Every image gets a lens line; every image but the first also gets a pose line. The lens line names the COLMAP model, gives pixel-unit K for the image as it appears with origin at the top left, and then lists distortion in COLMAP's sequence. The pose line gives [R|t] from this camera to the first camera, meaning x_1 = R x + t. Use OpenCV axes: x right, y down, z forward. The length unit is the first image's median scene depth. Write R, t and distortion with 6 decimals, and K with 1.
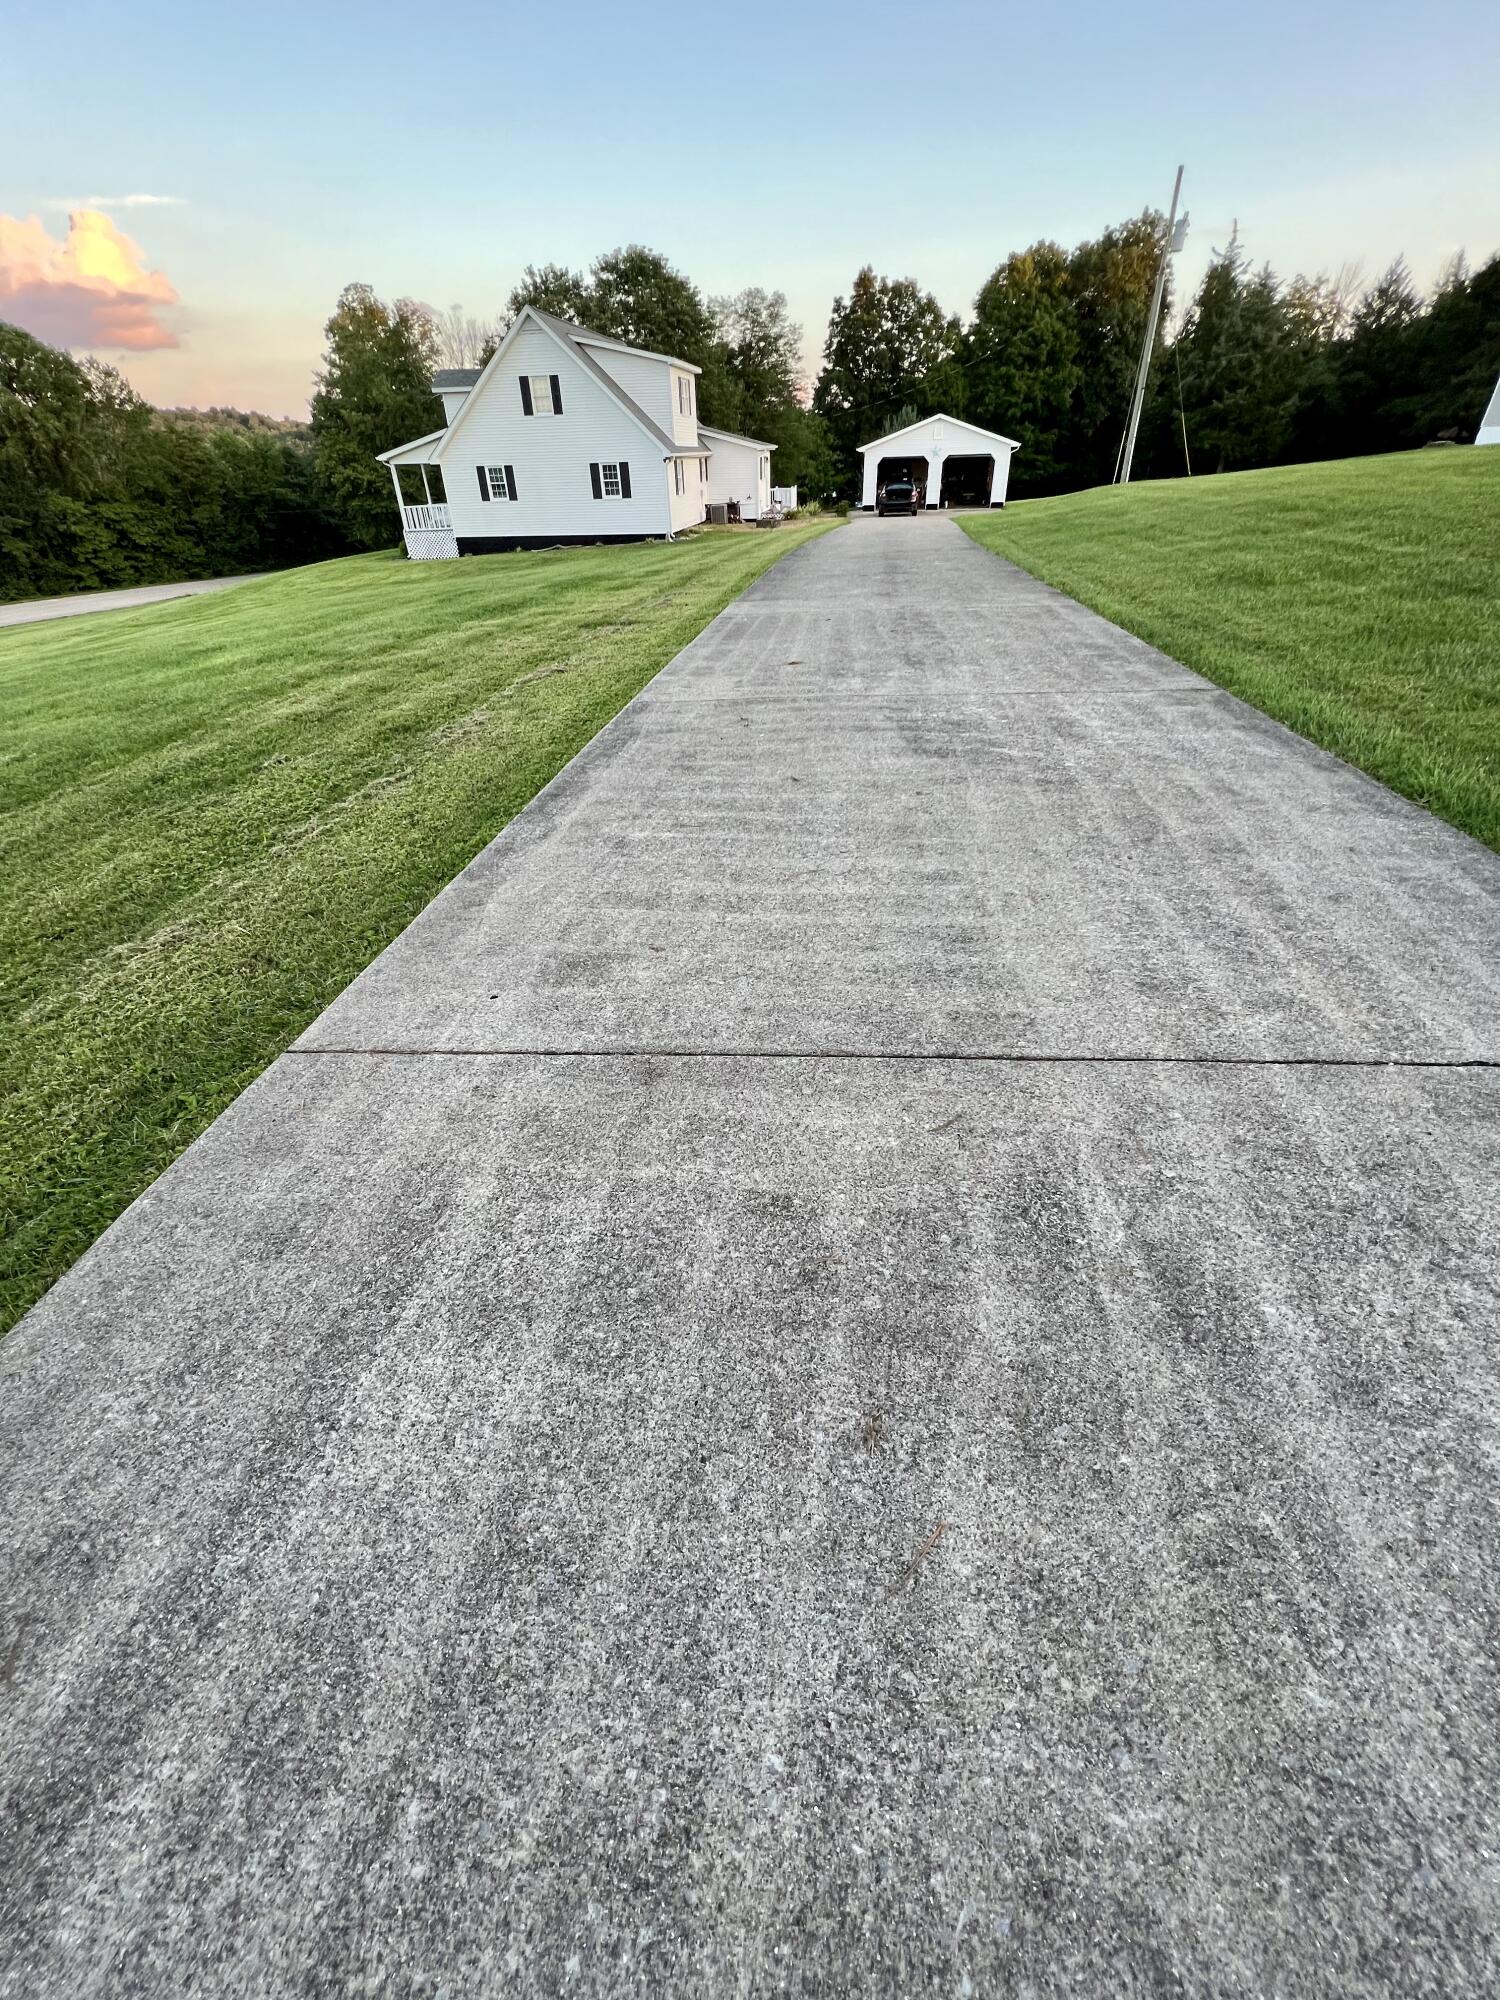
lens RADIAL K [[786.8, 0, 750.0], [0, 786.8, 1000.0], [0, 0, 1]] dist [0.000155, 0.000241]
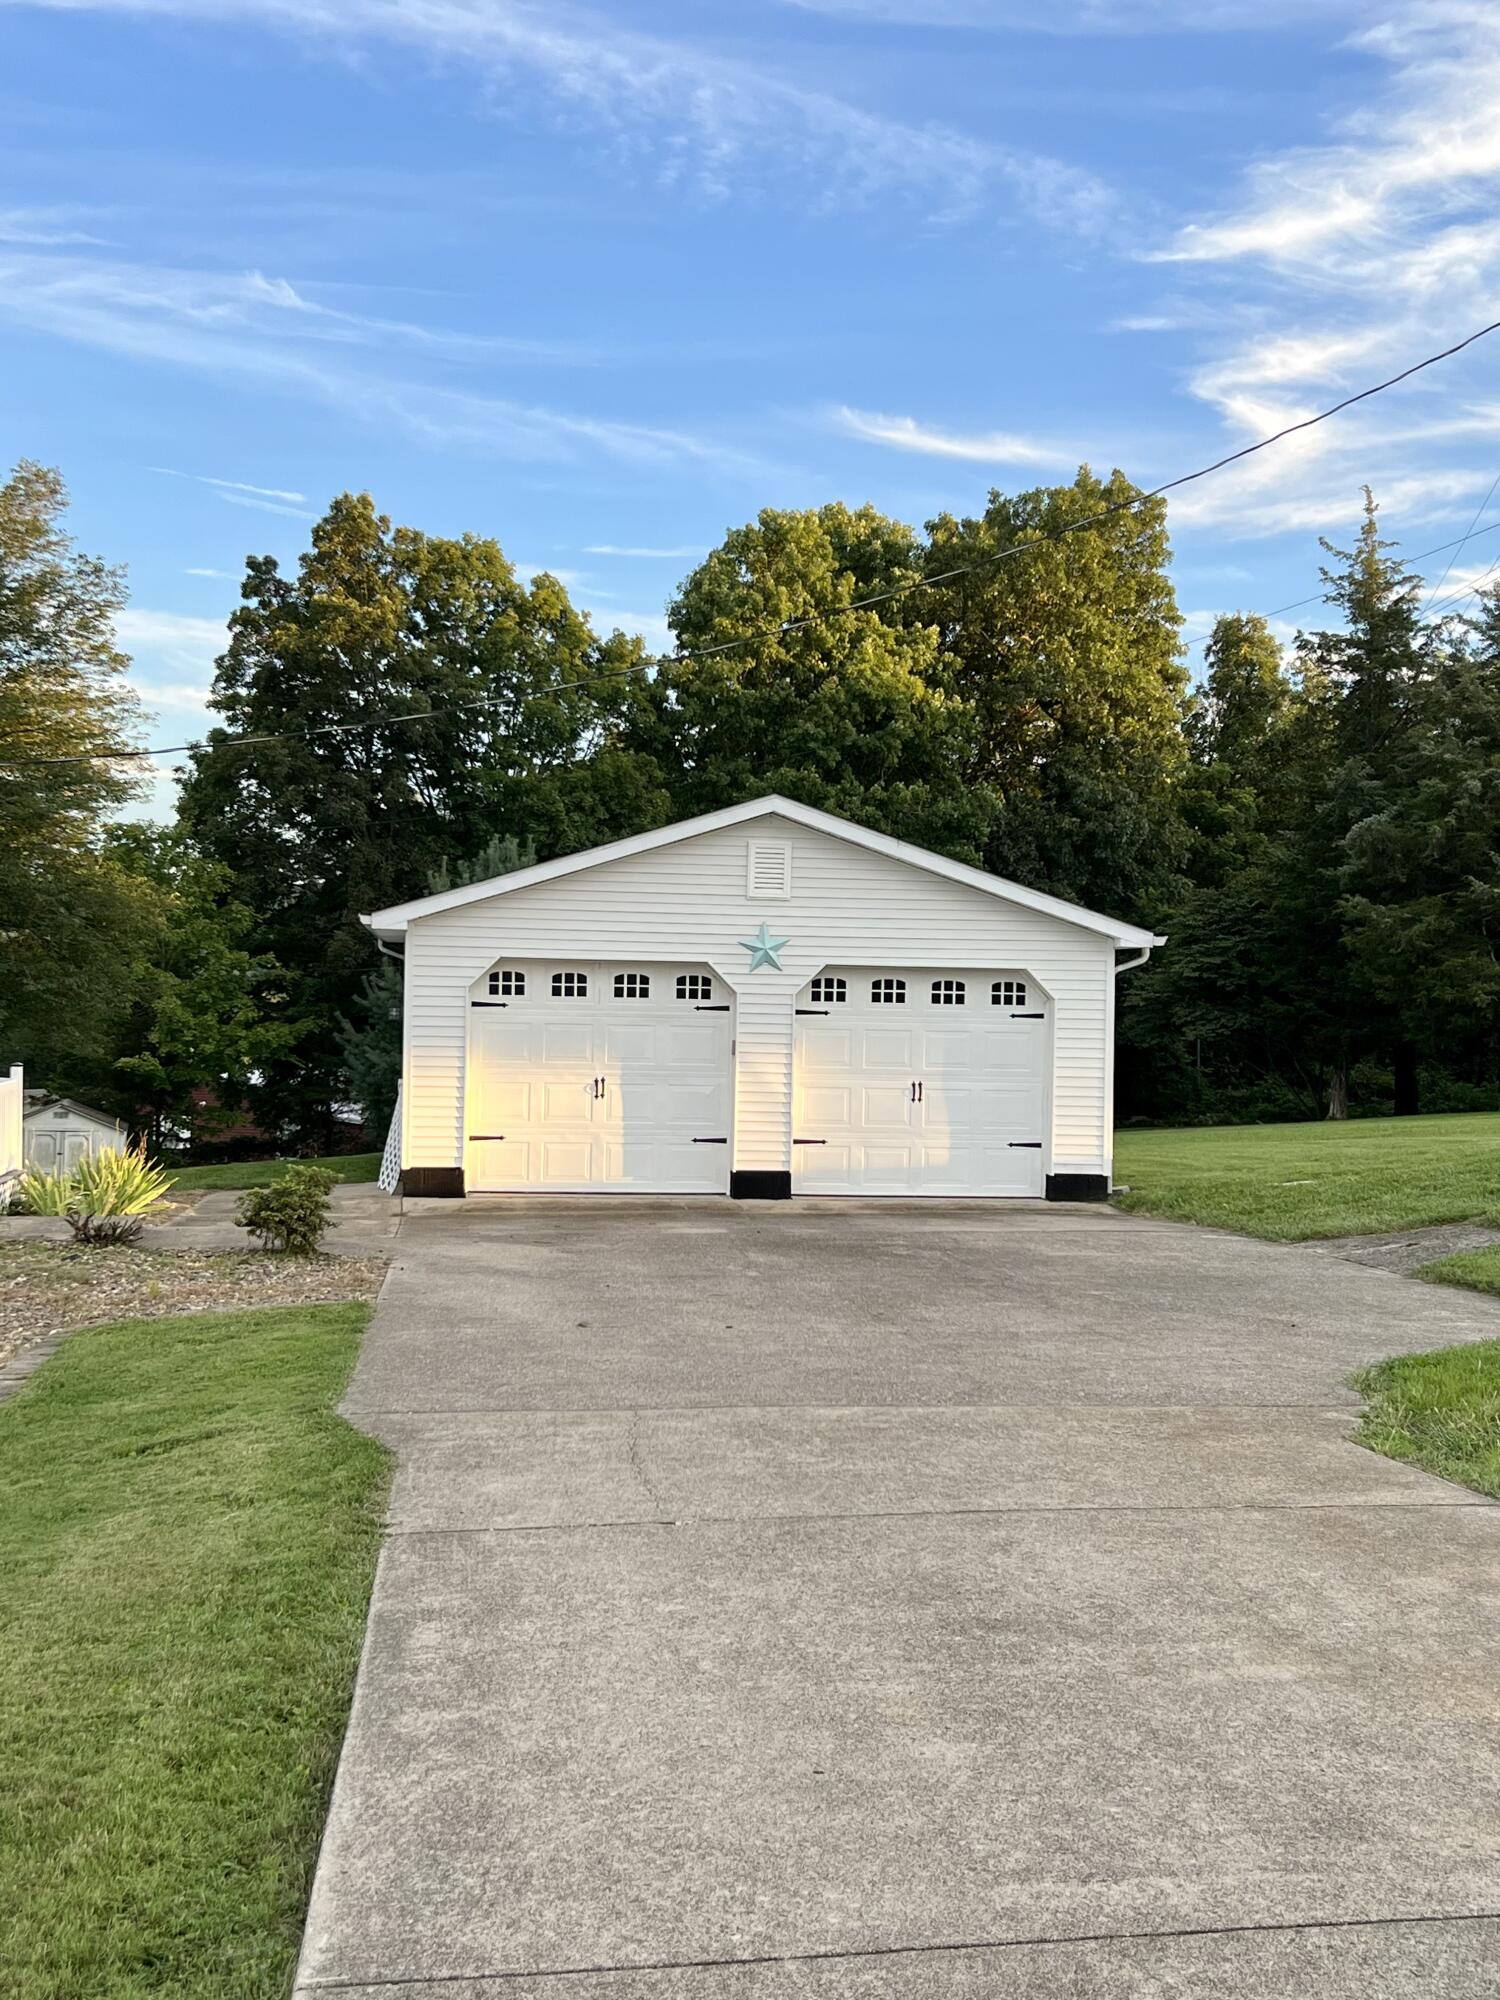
lens RADIAL K [[2351.8, 0, 750.0], [0, 2351.8, 1000.0], [0, 0, 1]] dist [0.121025, 0.000465]
pose [[0.955811, 0.047118, 0.290181, 0.034495], [0.124565, 0.829174, -0.544935, -0.212283], [-0.266286, 0.557002, 0.786664, 0.315677]]
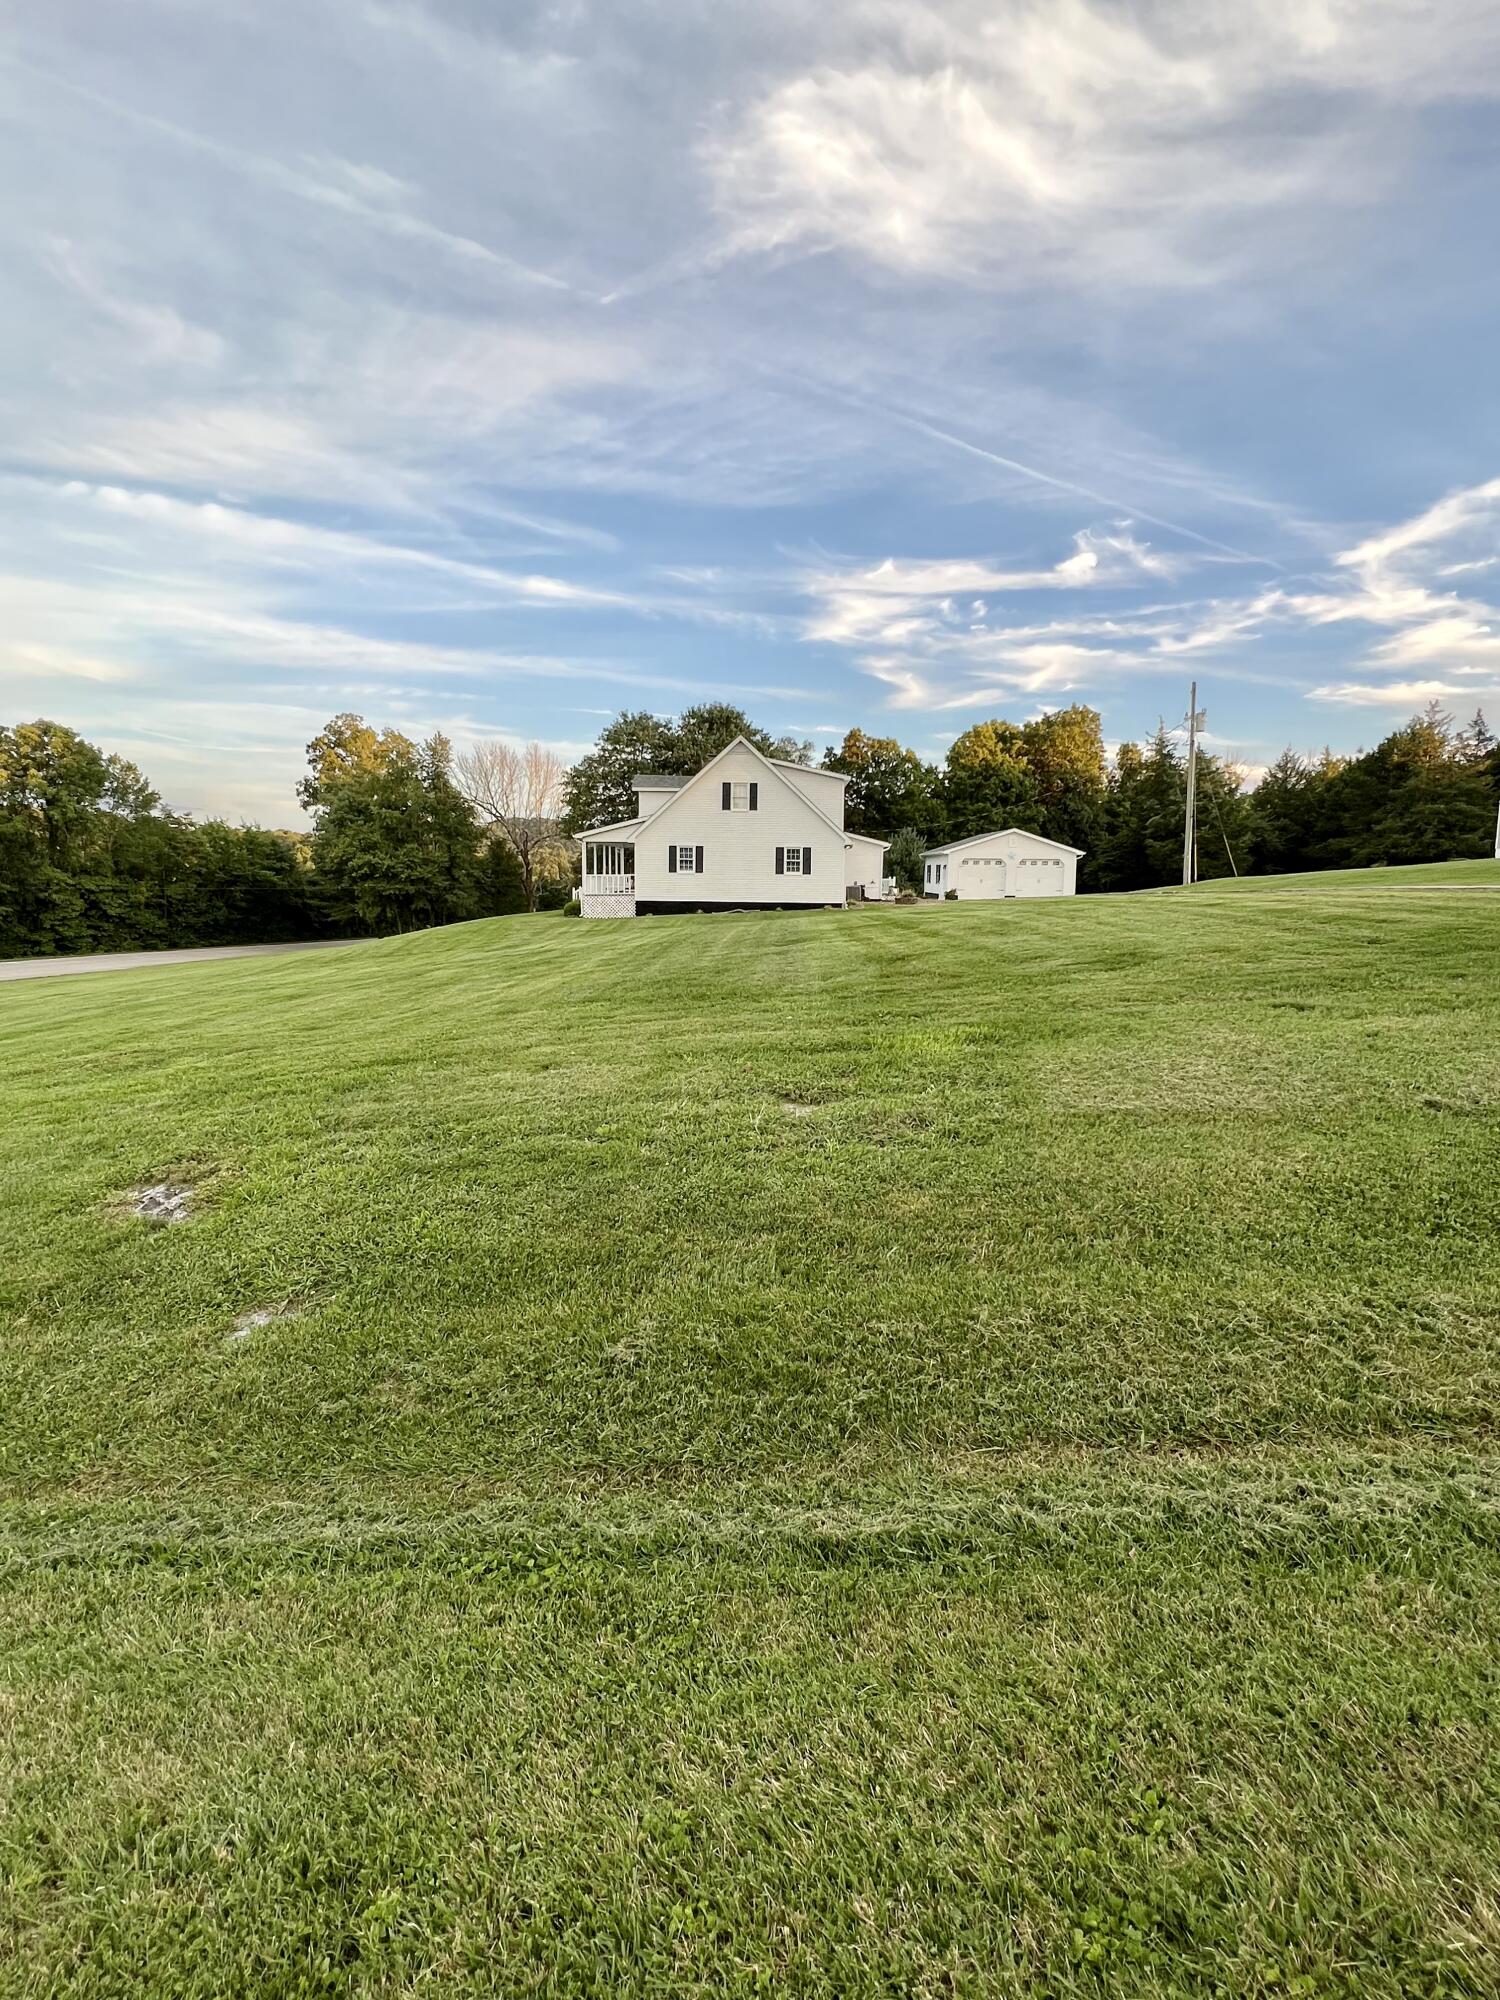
lens RADIAL K [[981.8, 0, 750.0], [0, 981.8, 1000.0], [0, 0, 1]] dist [0.001299, 0.000039]
pose [[0.992091, 0.020352, 0.123864, -0.177778], [0.038783, 0.888788, -0.456675, 0.064946], [-0.119383, 0.457866, 0.880969, -0.056076]]
